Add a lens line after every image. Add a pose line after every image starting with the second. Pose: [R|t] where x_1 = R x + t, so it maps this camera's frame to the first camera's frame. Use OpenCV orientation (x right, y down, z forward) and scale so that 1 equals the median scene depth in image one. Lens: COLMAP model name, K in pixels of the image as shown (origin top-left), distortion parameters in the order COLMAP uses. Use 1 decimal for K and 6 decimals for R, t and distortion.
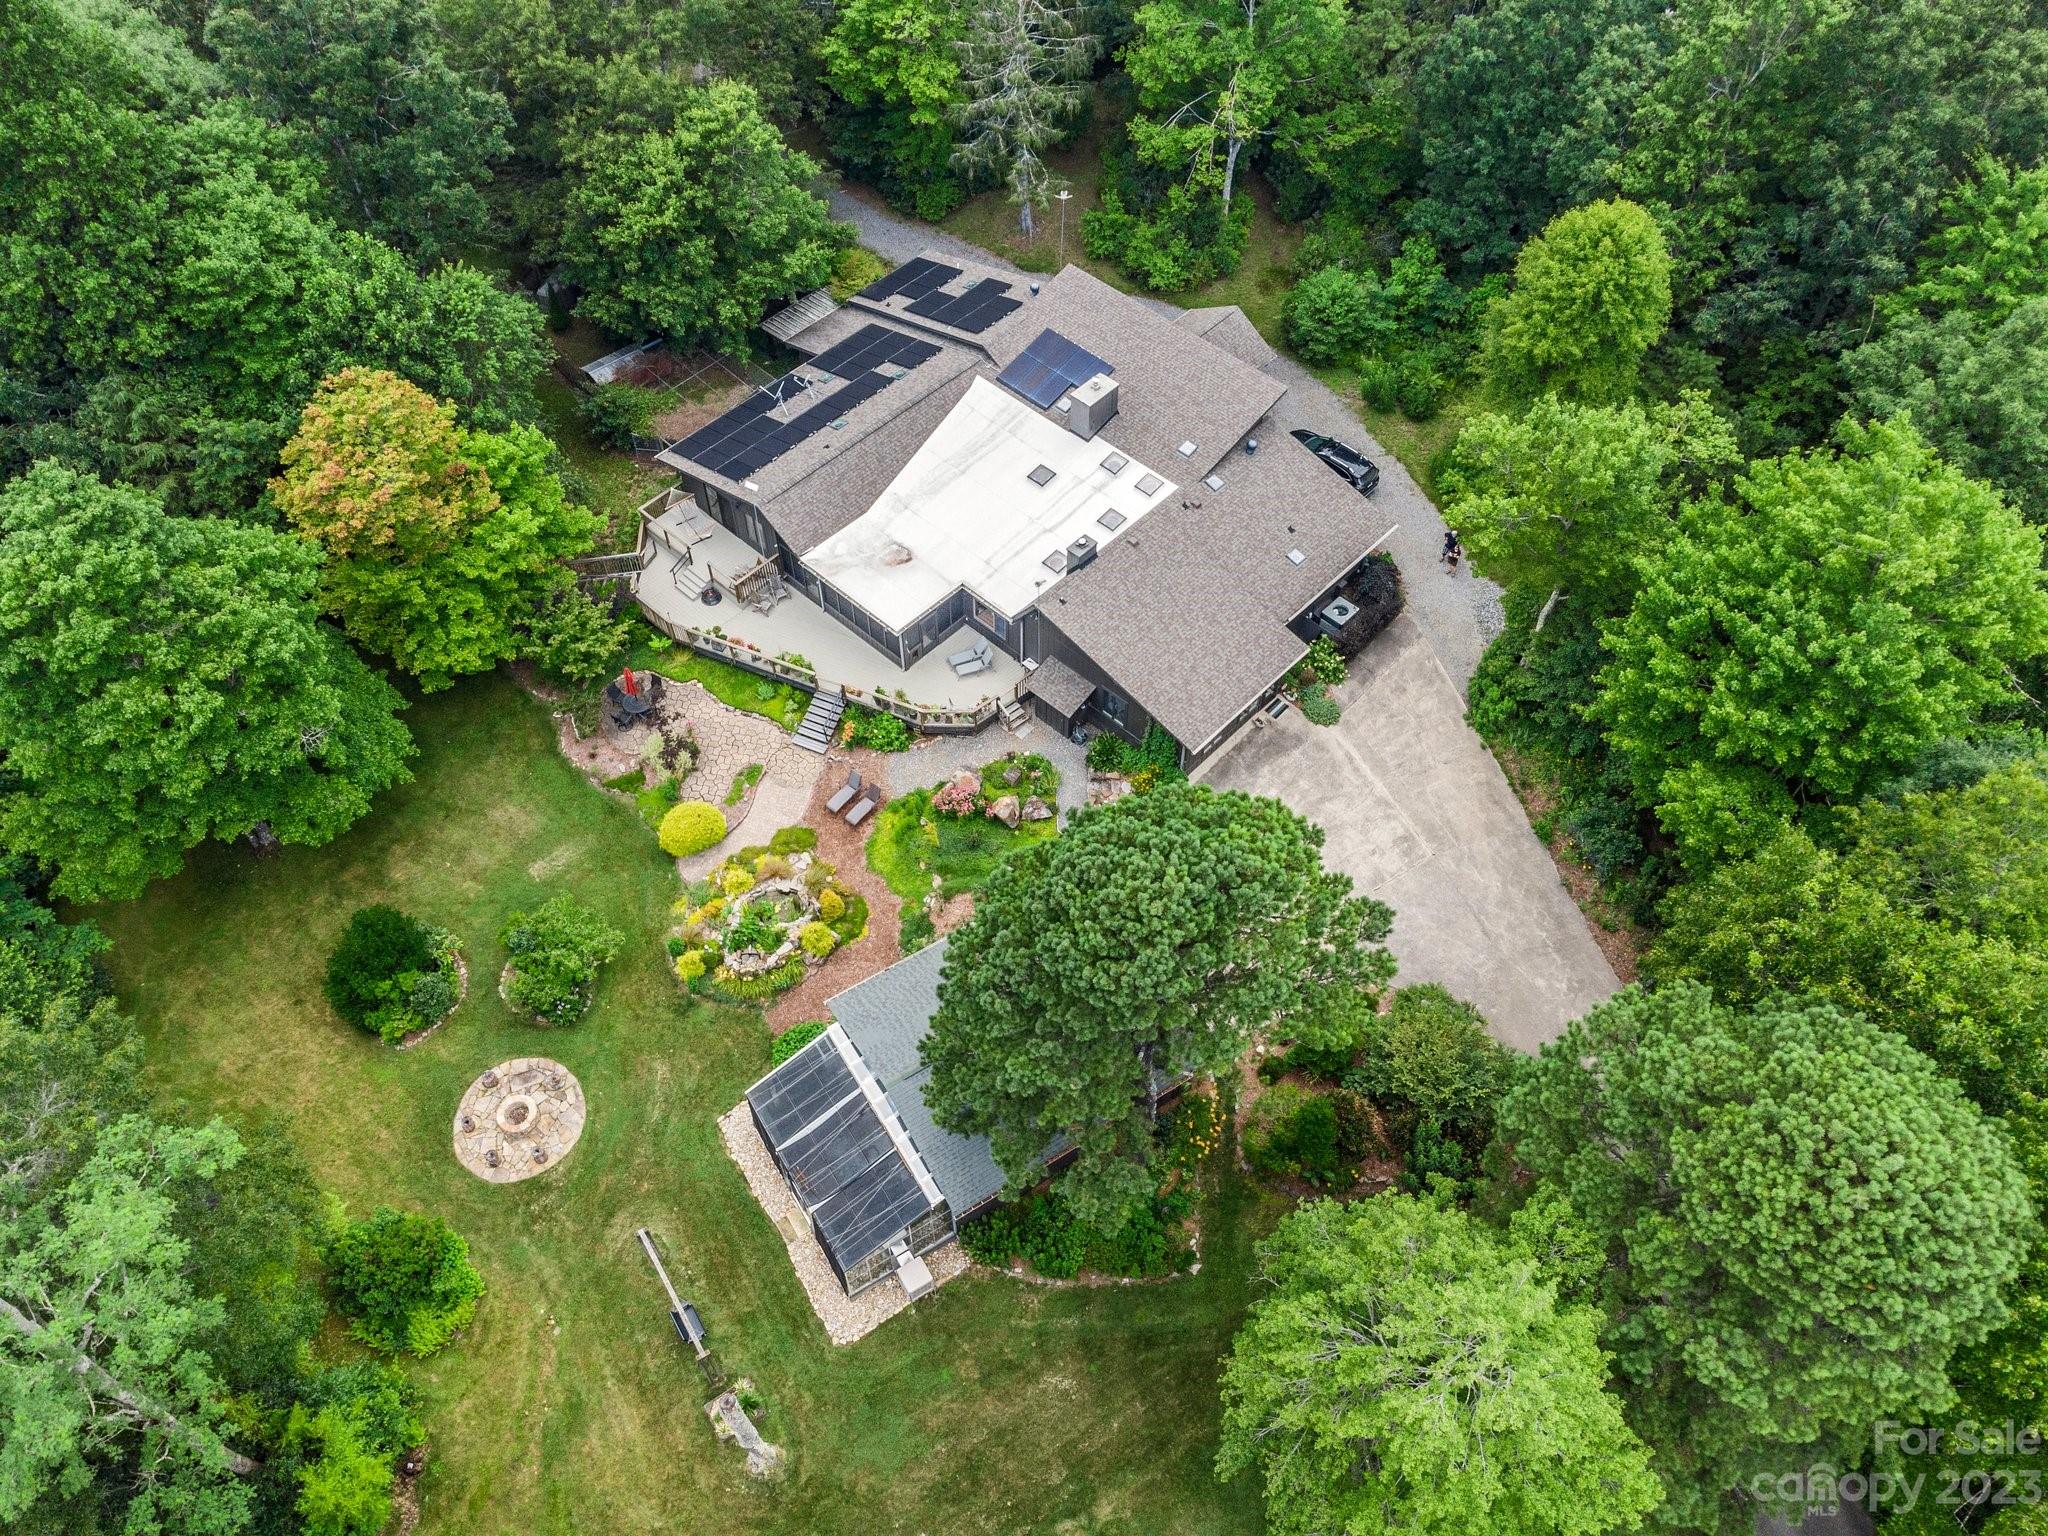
lens RADIAL K [[1463.2, 0, 1024.0], [0, 1463.2, 768.0], [0, 0, 1]] dist [0.002284, 0.001478]
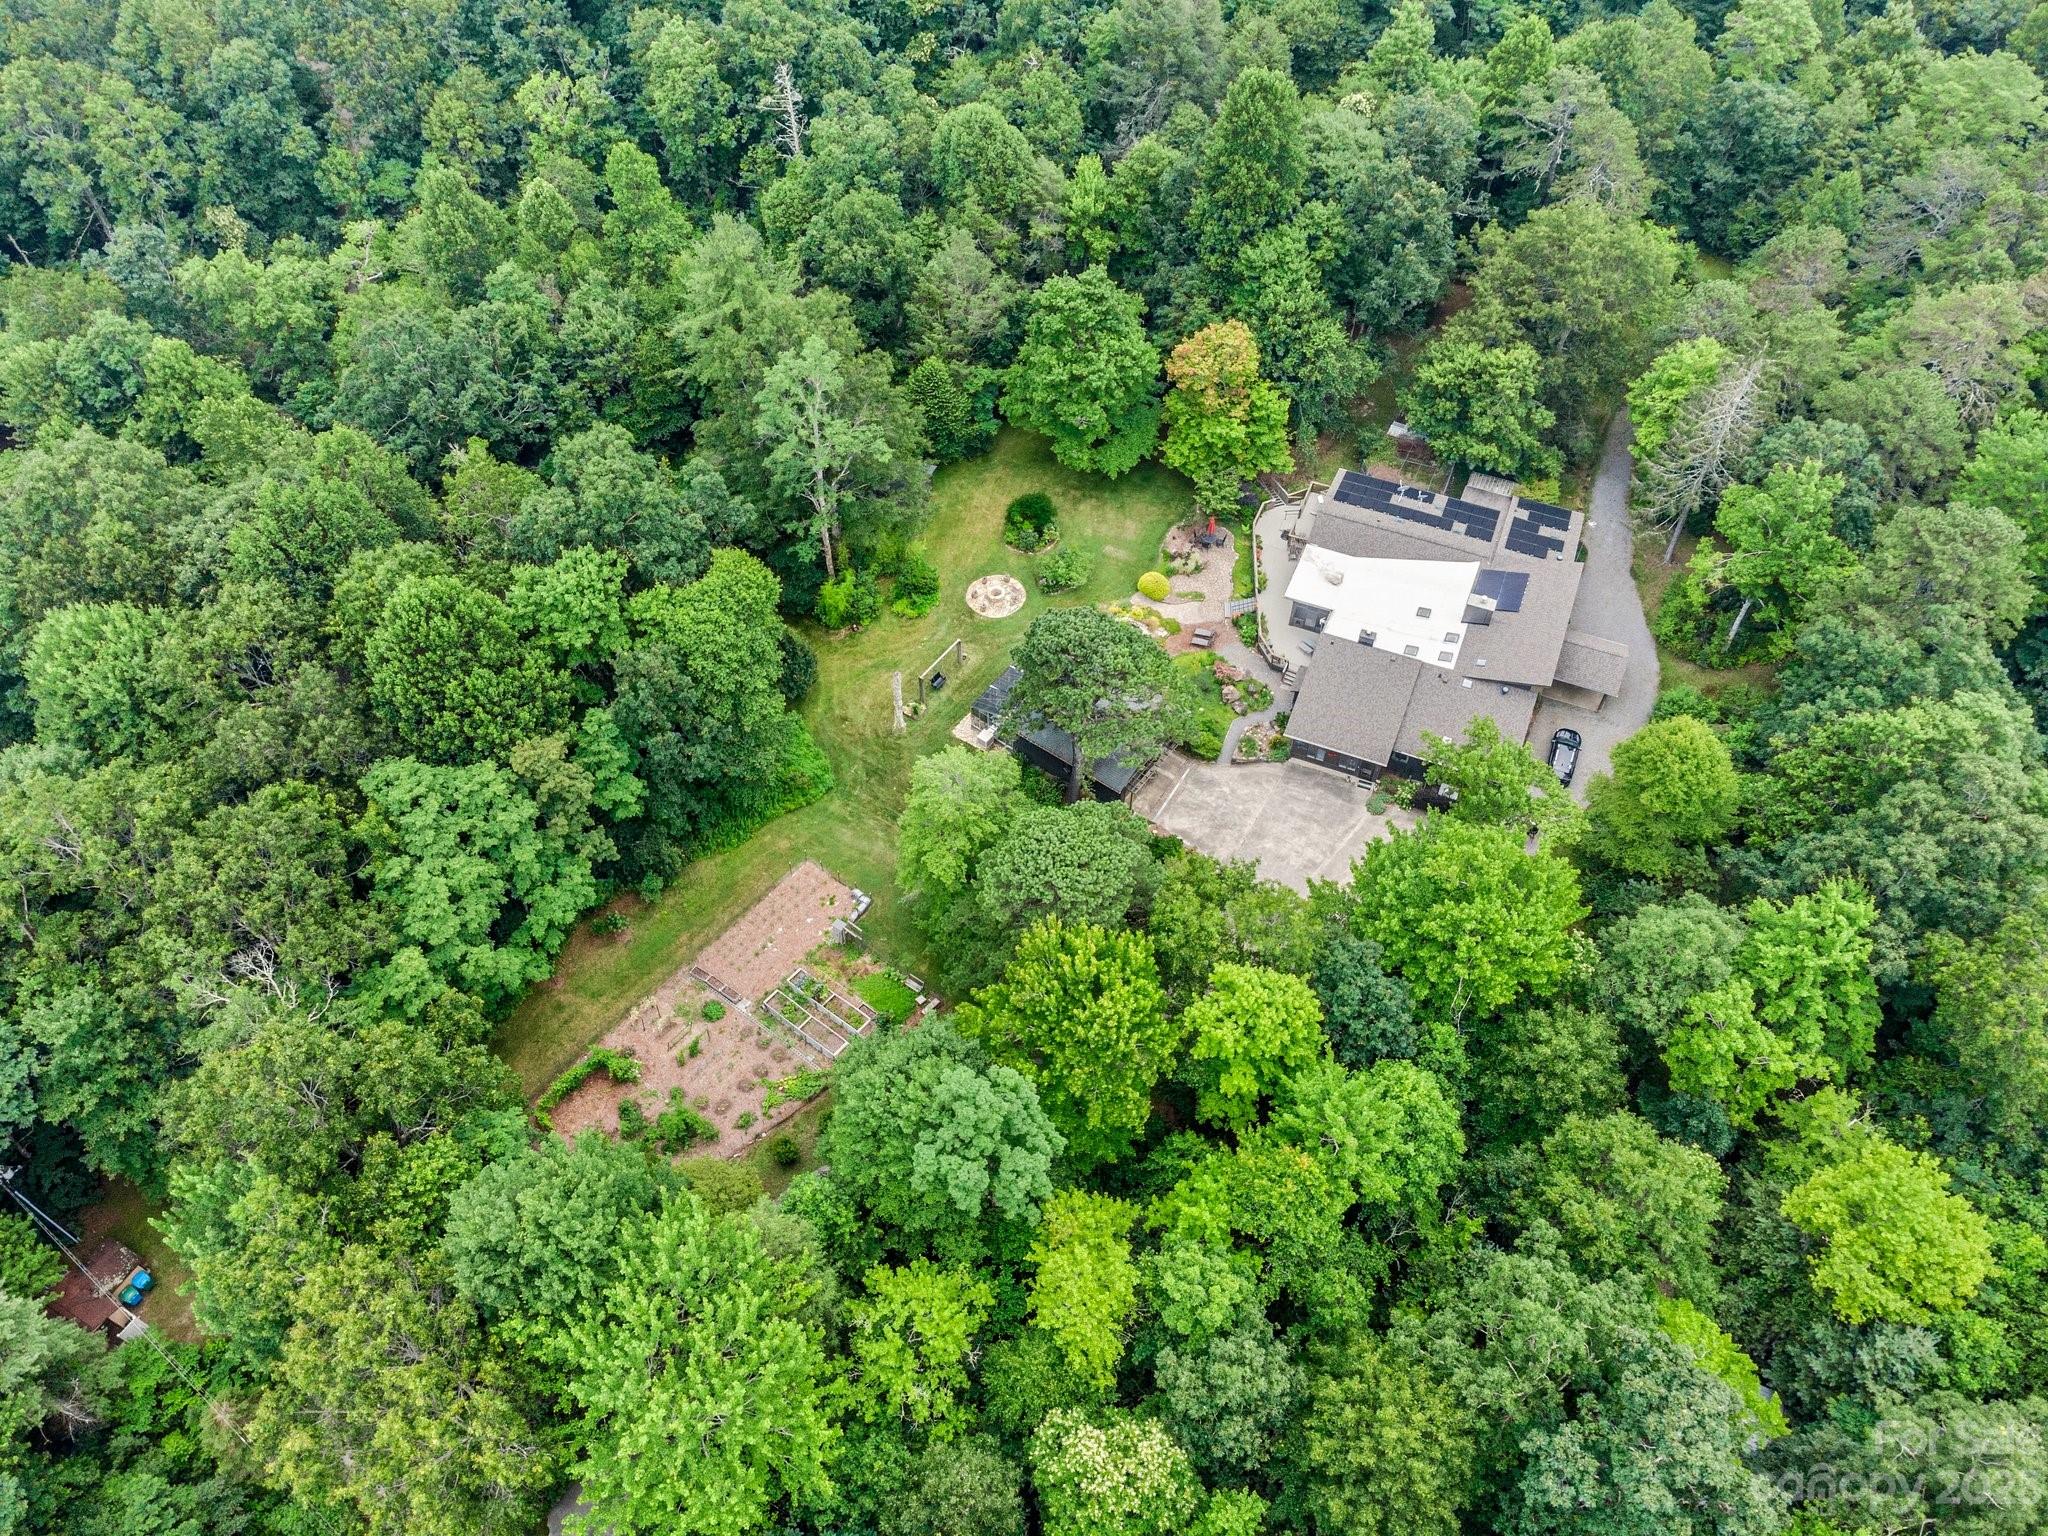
lens RADIAL K [[1463.2, 0, 1024.0], [0, 1463.2, 768.0], [0, 0, 1]] dist [0.002284, 0.001478]
pose [[0.355904, 0.742804, -0.567076, 0.963228], [-0.751682, 0.588082, 0.298554, -0.258309], [0.555254, 0.320004, 0.767653, -0.507275]]
